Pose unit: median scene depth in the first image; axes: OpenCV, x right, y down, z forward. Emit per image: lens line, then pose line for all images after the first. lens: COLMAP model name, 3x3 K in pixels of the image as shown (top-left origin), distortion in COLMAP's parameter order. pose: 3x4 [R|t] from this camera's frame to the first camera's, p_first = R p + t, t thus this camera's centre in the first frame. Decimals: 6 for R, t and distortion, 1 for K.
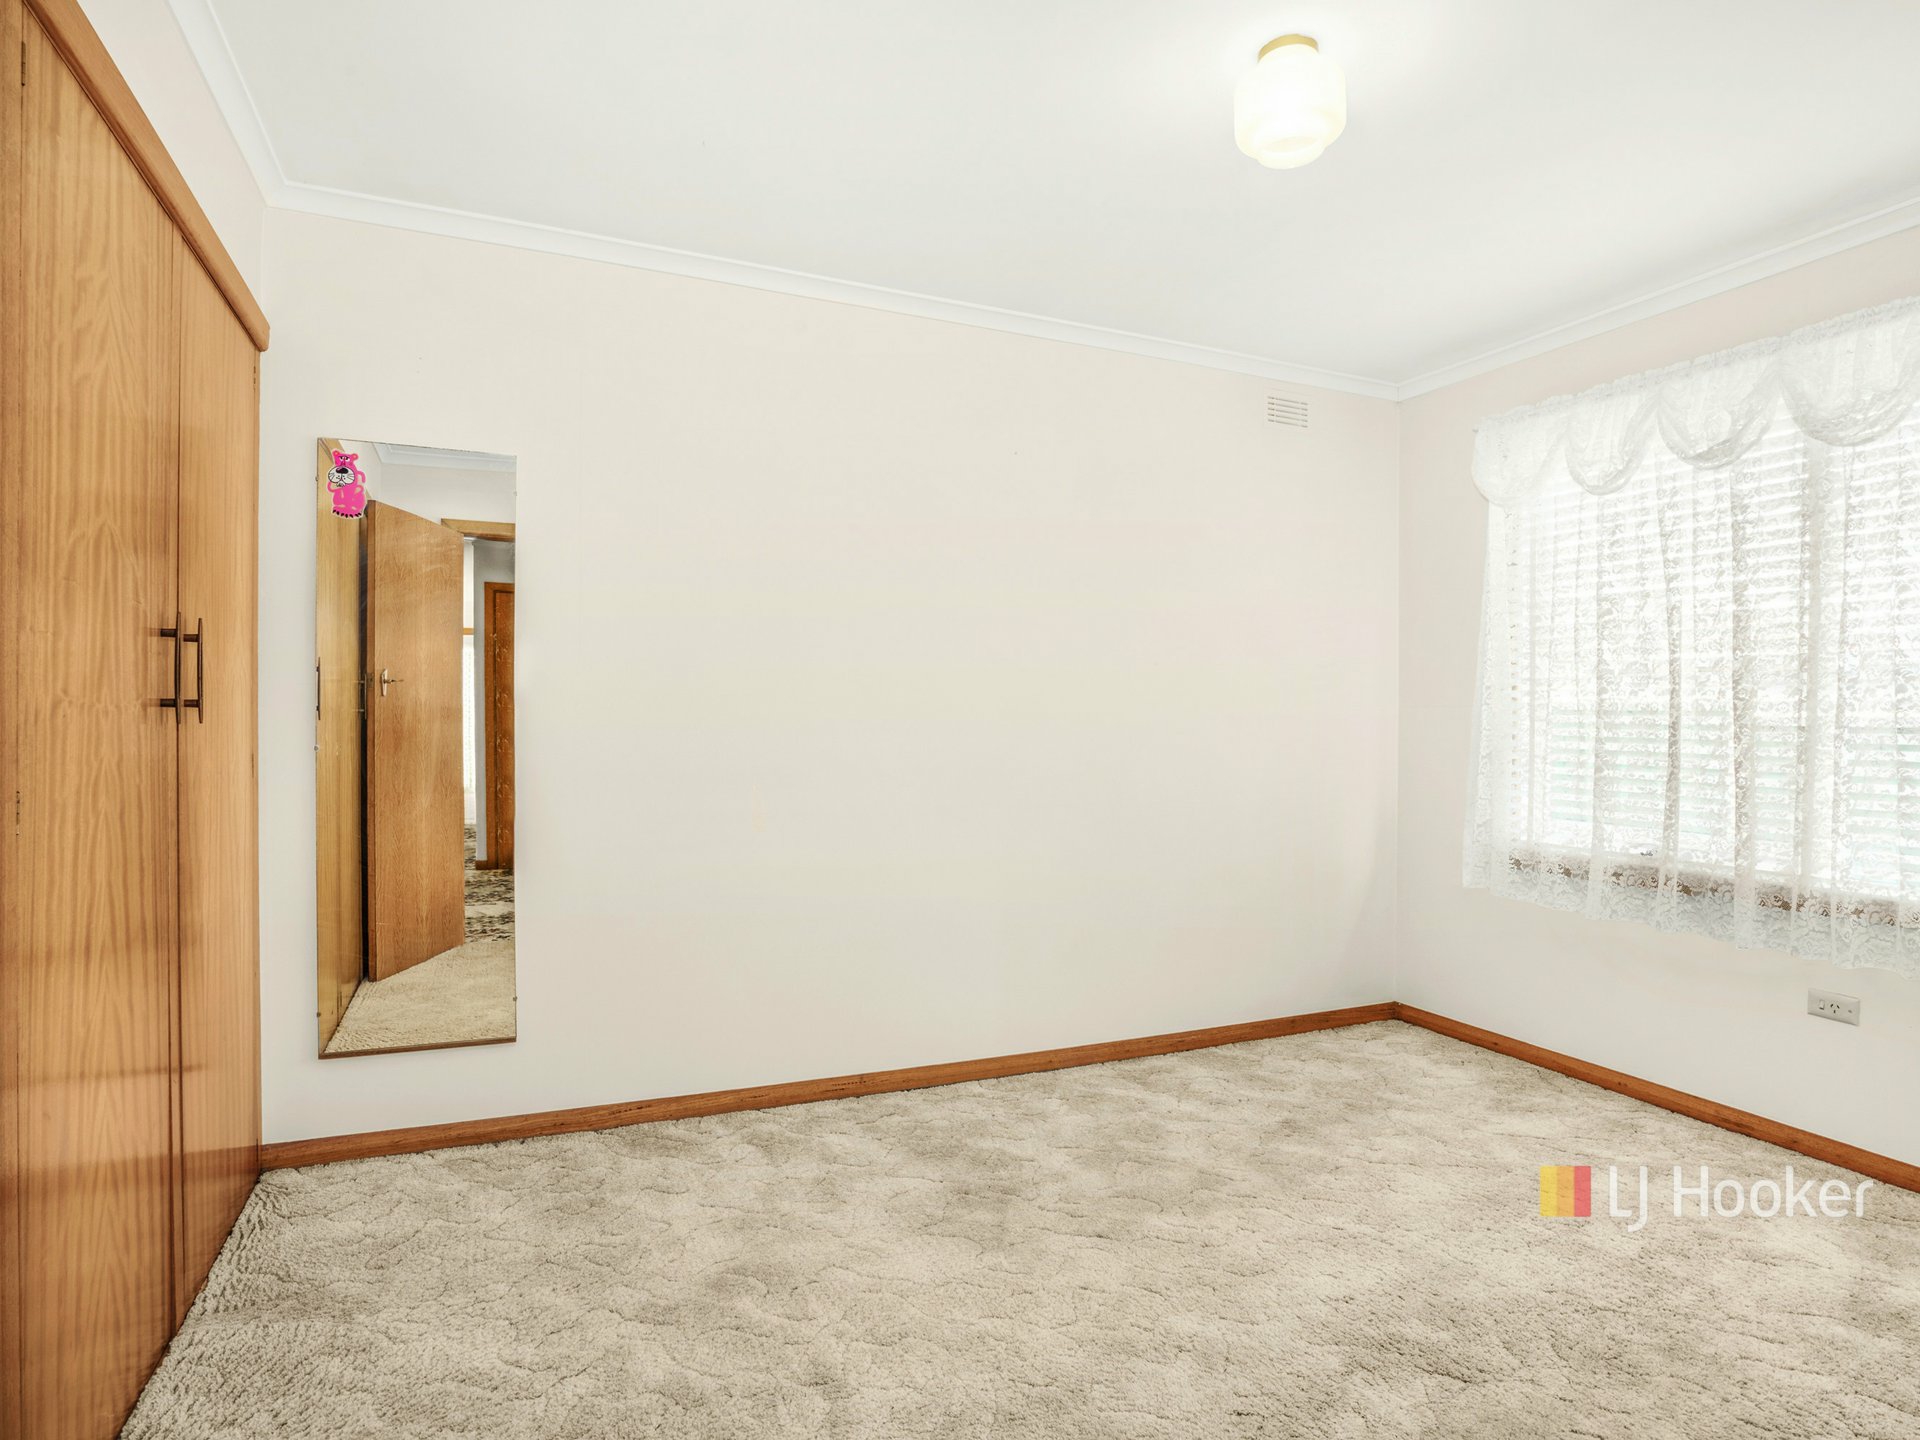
lens RADIAL K [[1033.7, 0, 954.3], [0, 1033.7, 675.0], [0, 0, 1]] dist [-0.060960, 0.021060]
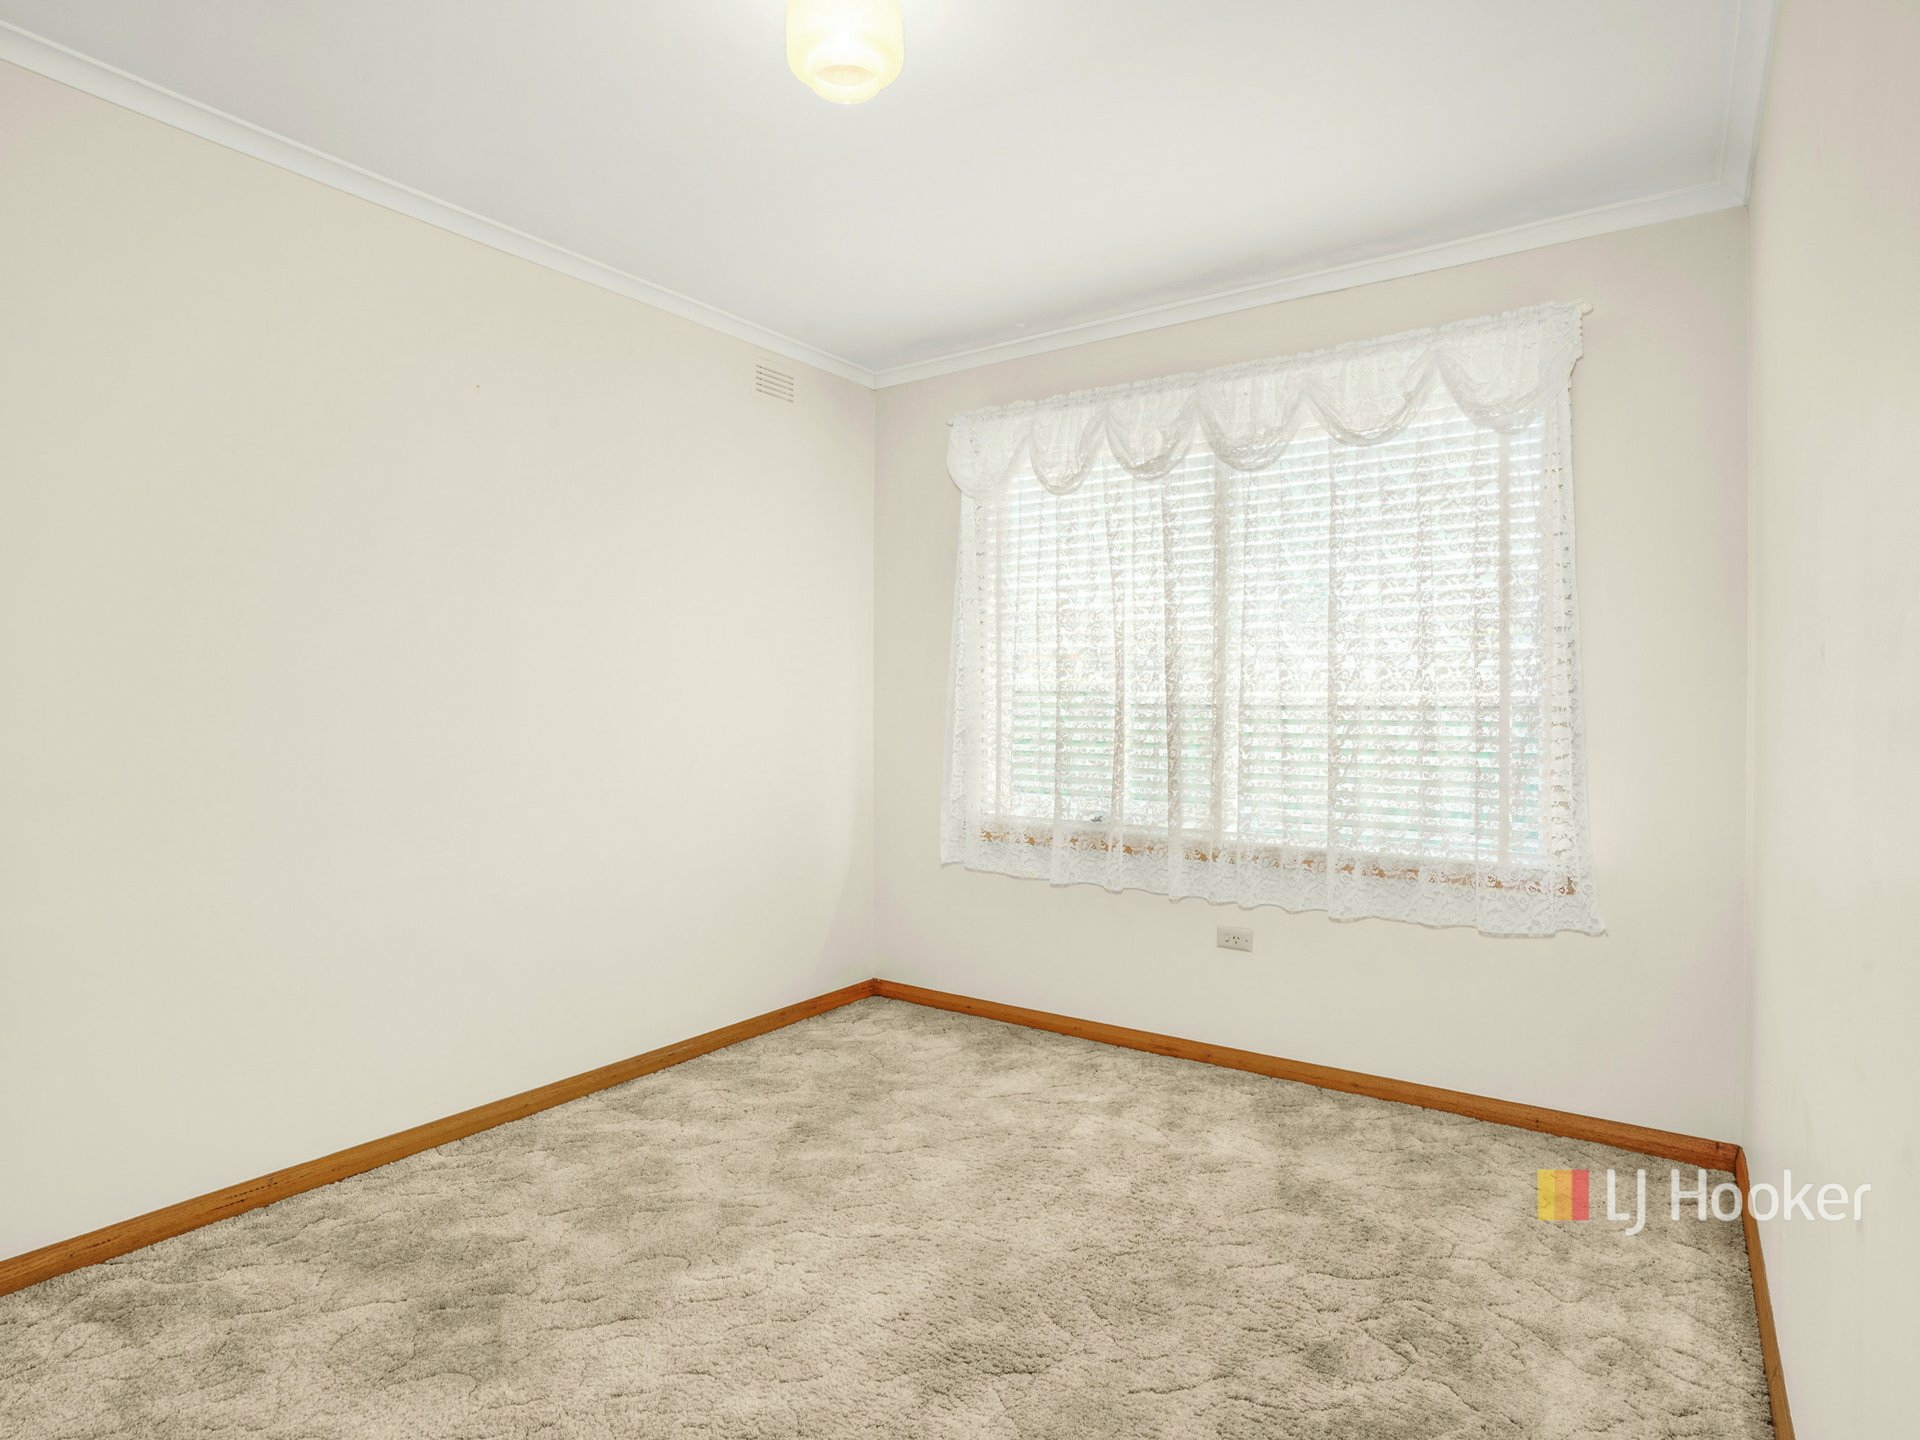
lens RADIAL K [[1033.7, 0, 954.3], [0, 1033.7, 675.0], [0, 0, 1]] dist [-0.060960, 0.021060]
pose [[0.857853, 0.005279, 0.513869, -0.040400], [-0.014243, 0.999807, 0.013506, 0.004408], [-0.513698, -0.018905, 0.857763, 0.119189]]
